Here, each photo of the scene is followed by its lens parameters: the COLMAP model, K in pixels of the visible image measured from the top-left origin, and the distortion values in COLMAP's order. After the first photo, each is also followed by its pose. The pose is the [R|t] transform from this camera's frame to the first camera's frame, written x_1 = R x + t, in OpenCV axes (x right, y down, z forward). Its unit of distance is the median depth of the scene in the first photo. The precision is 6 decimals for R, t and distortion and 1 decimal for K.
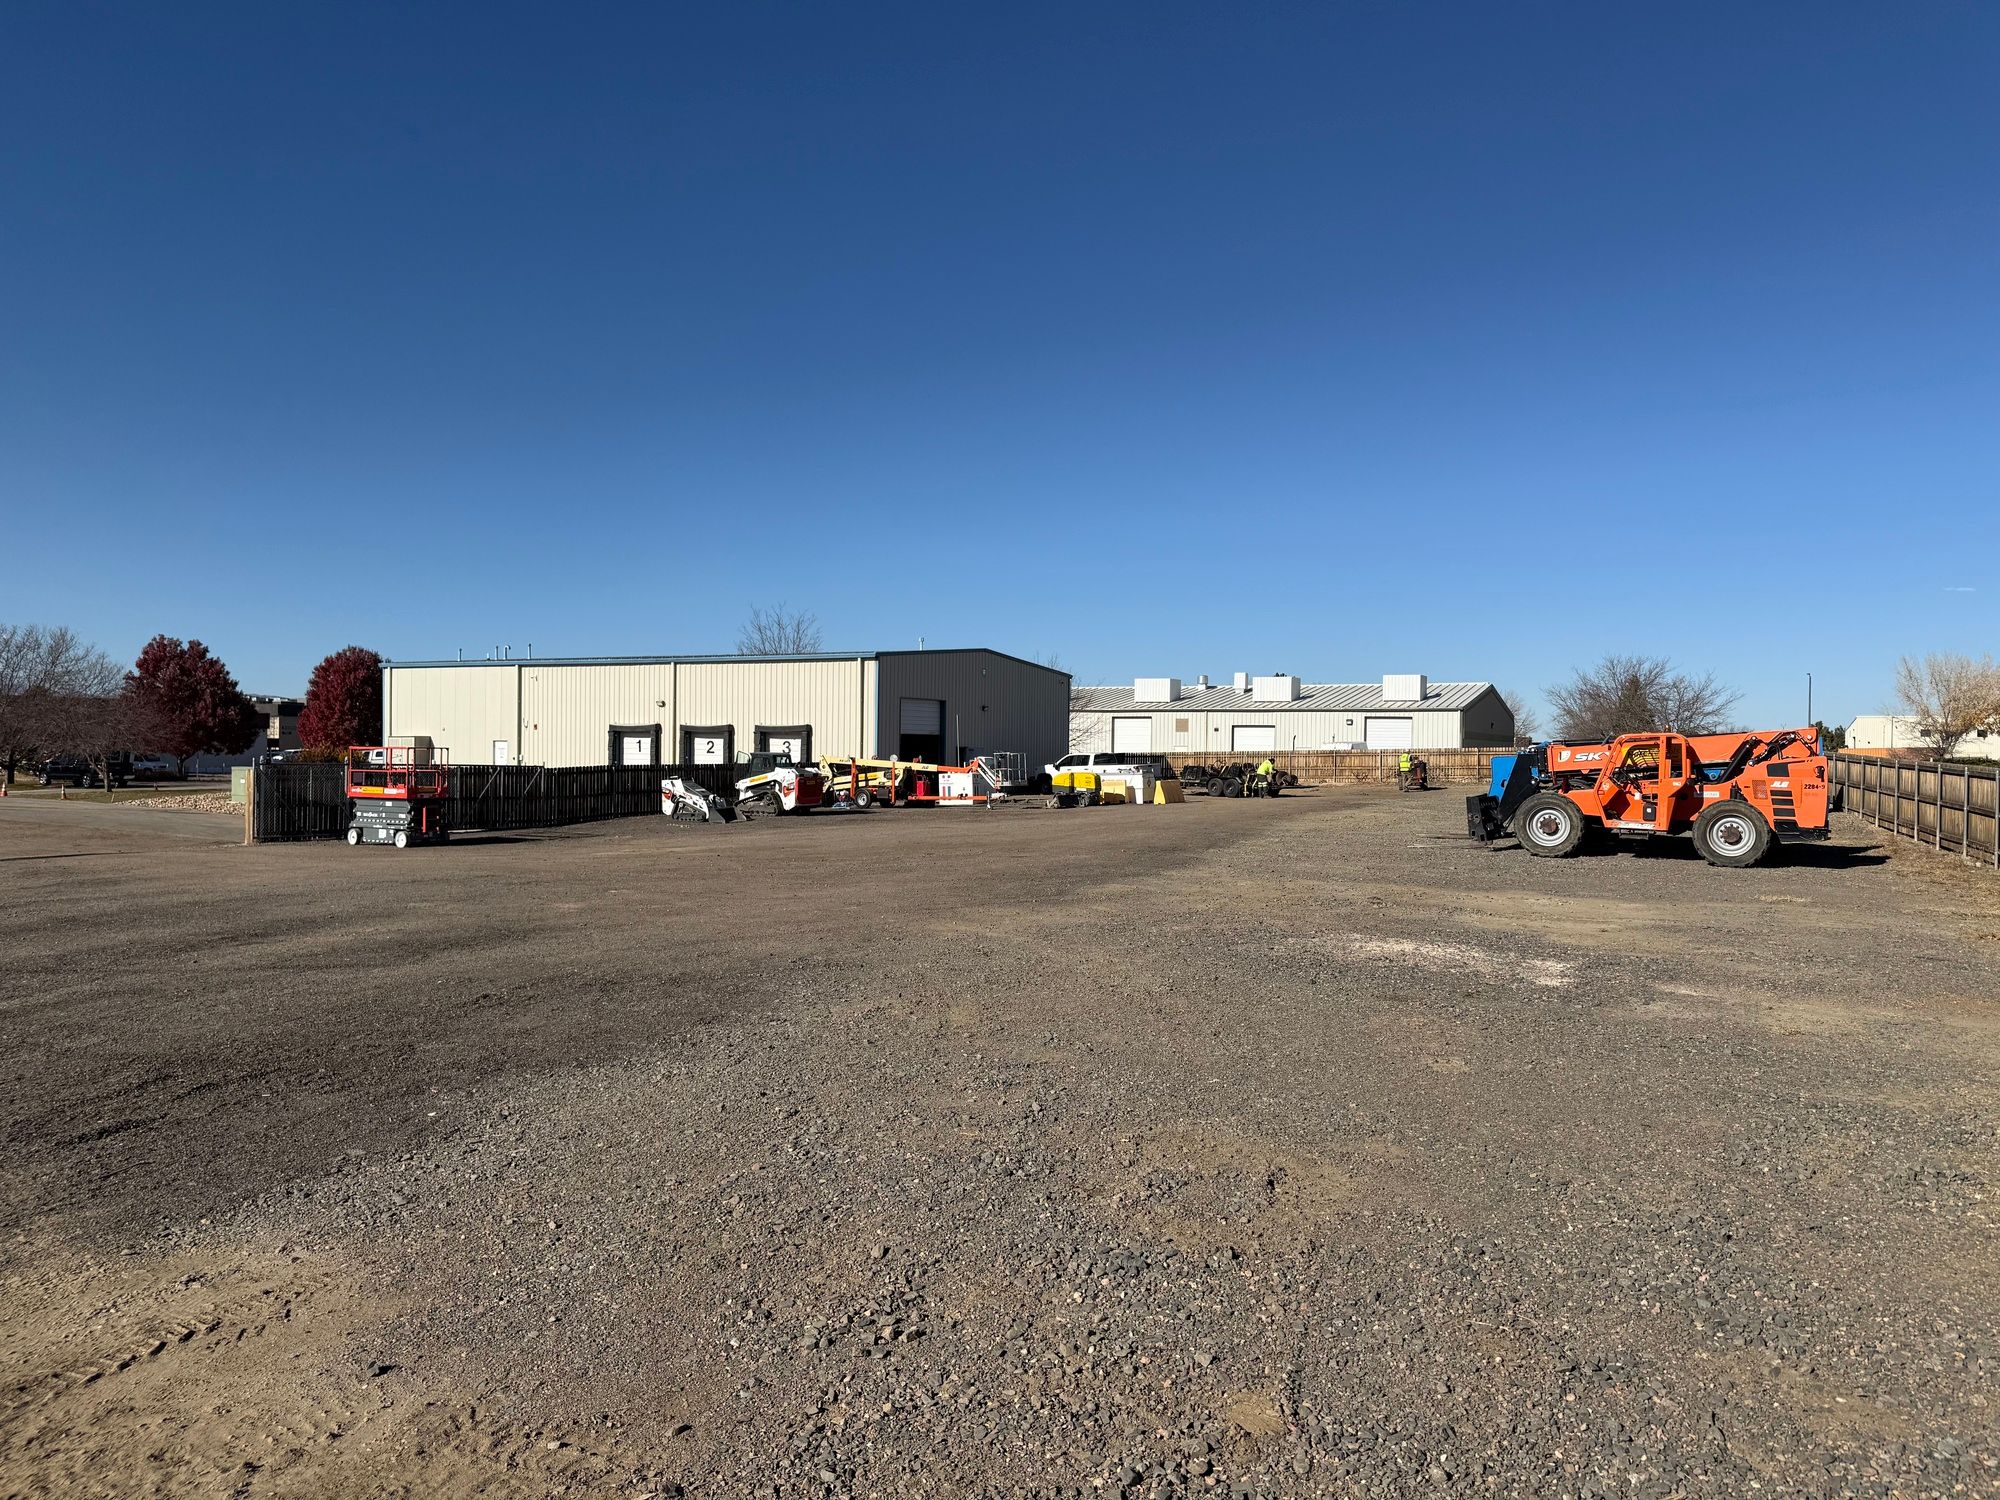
lens RADIAL K [[1392.6, 0, 1013.4], [0, 1392.6, 743.4], [0, 0, 1]] dist [0.088667, -0.114742]
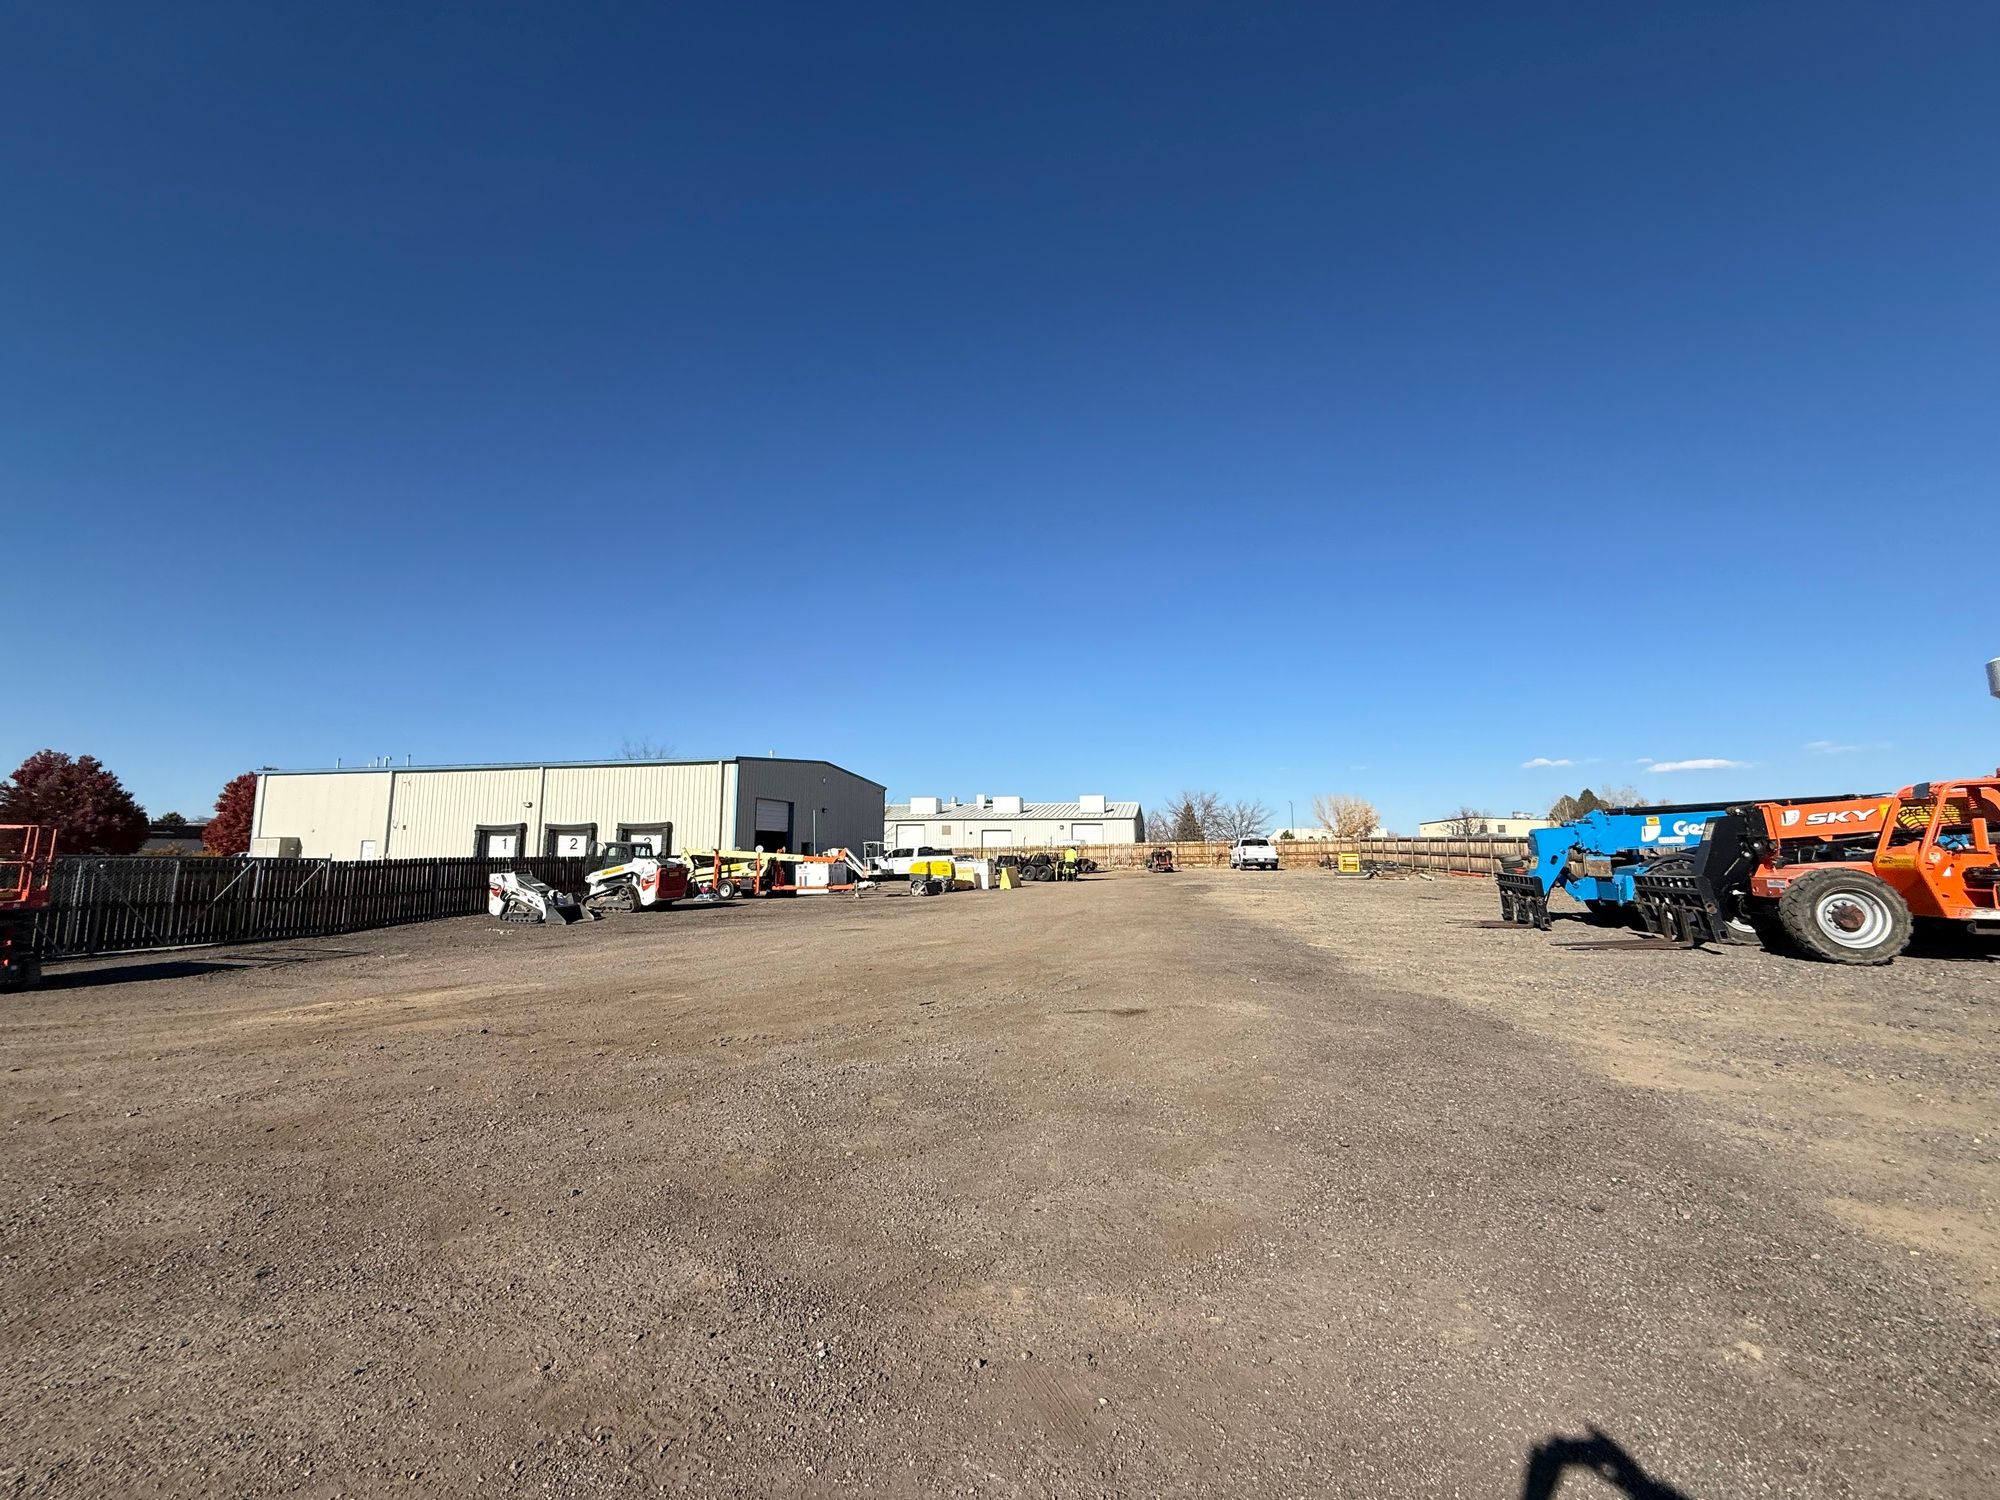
lens RADIAL K [[795.3, 0, 997.1], [0, 795.3, 750.2], [0, 0, 1]] dist [-0.001409, 0.000486]
pose [[0.968742, 0.021933, 0.247100, -0.073472], [0.008768, 0.992434, -0.122464, 0.013458], [-0.247917, 0.120803, 0.961220, 0.451457]]
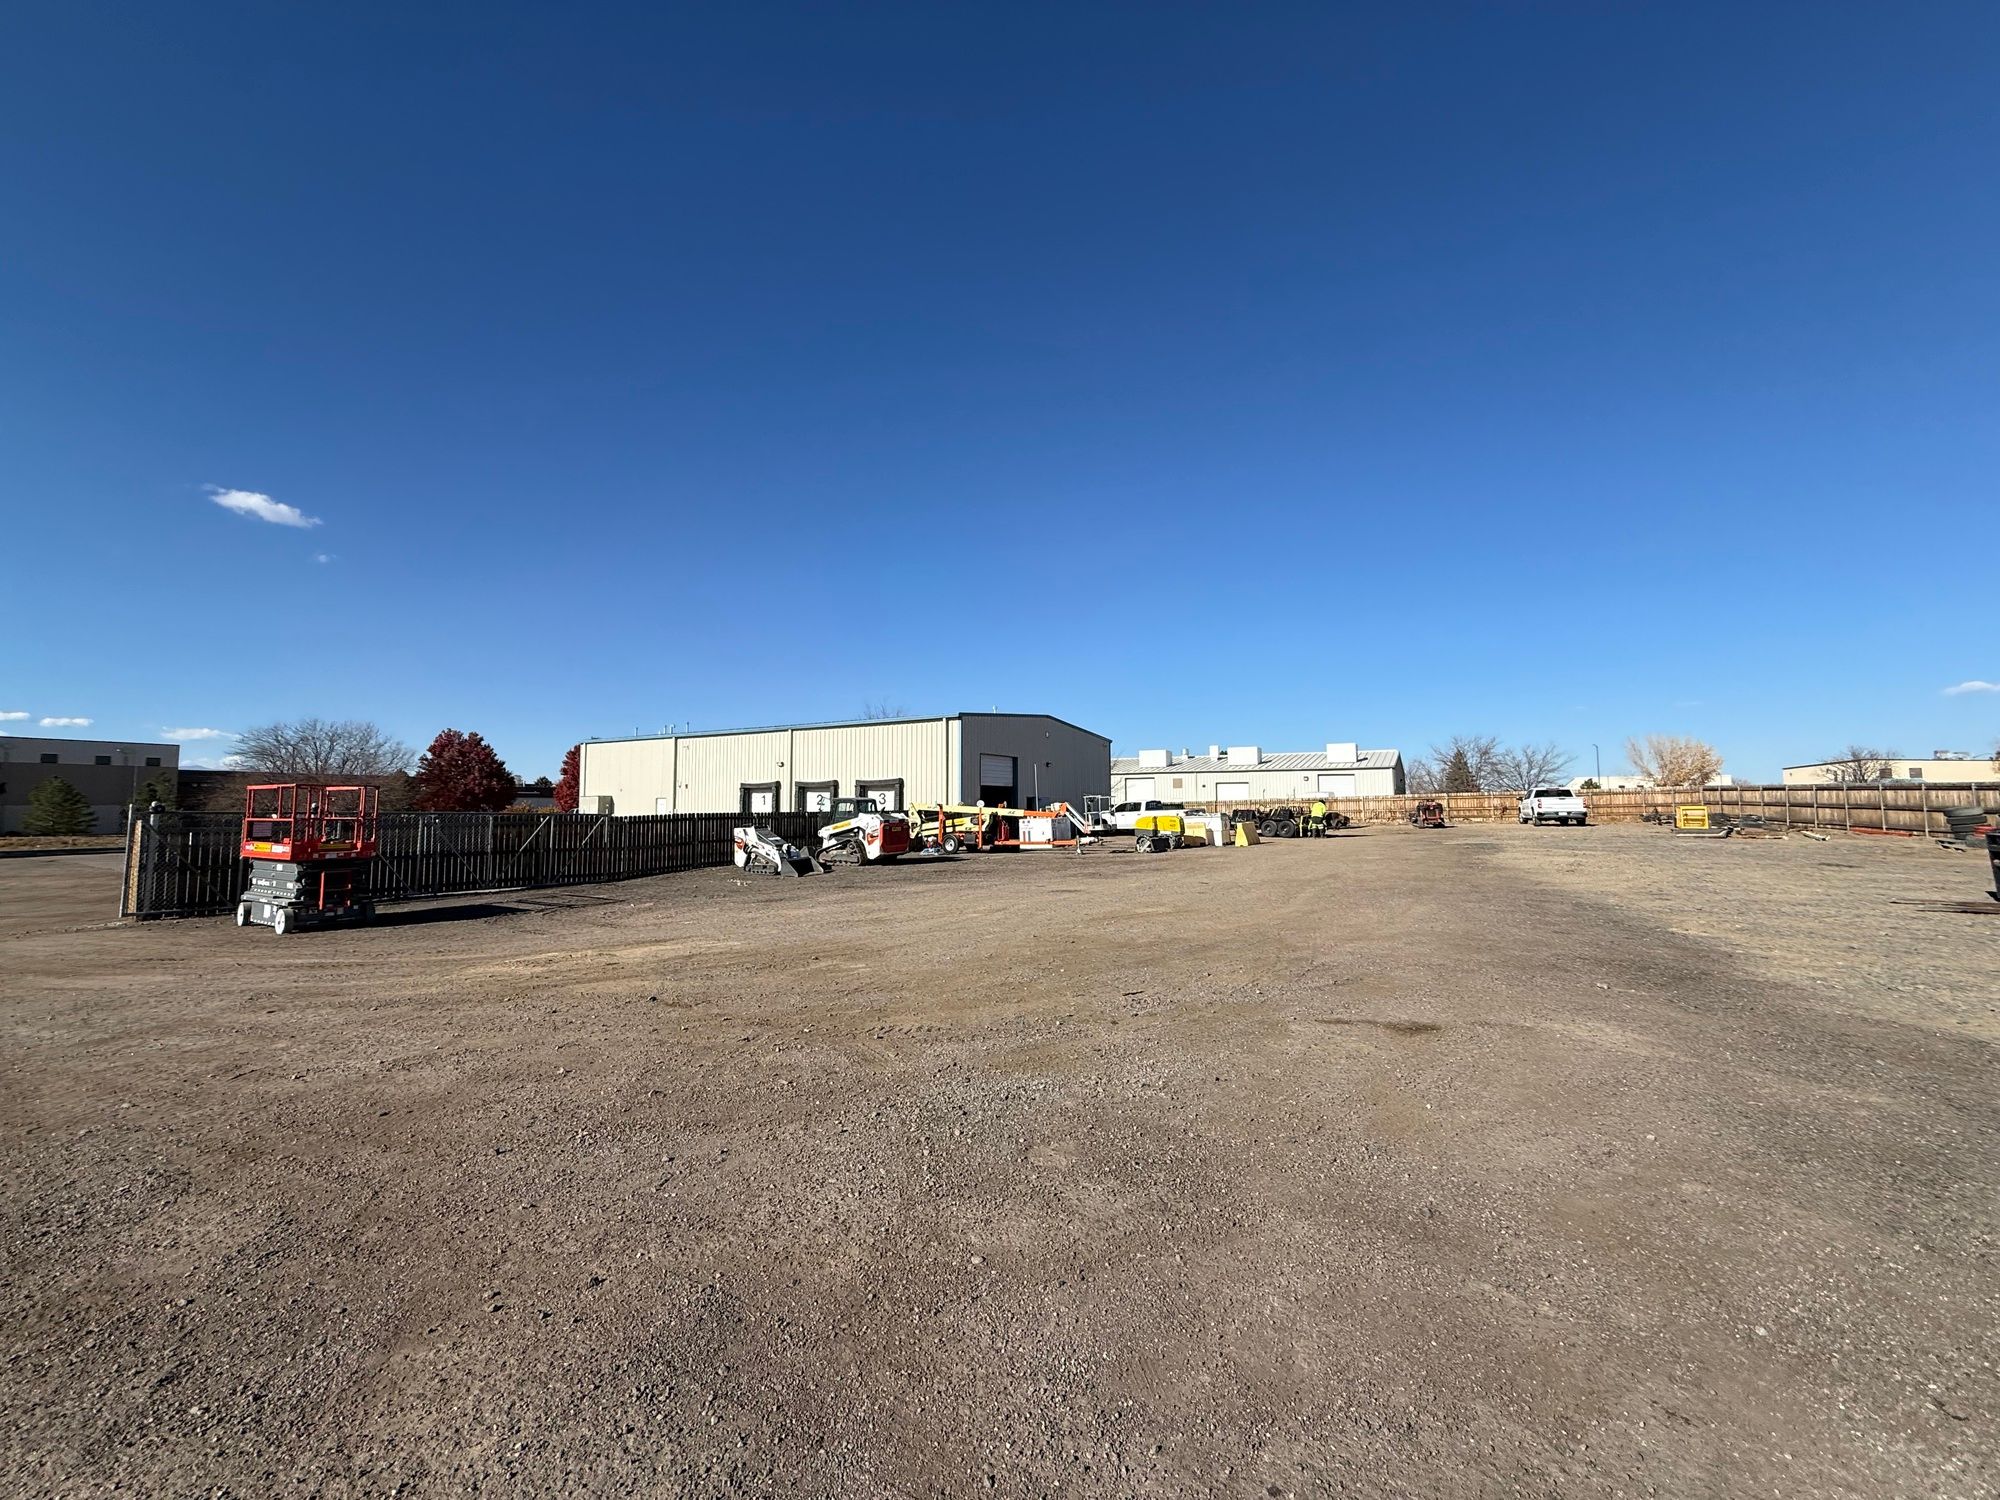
lens RADIAL K [[795.3, 0, 997.7], [0, 795.3, 744.2], [0, 0, 1]] dist [-0.001409, 0.000486]
pose [[0.999169, -0.016458, -0.037292, -0.059941], [0.013577, 0.996997, -0.076246, 0.013594], [0.038435, 0.075676, 0.996391, 0.491186]]
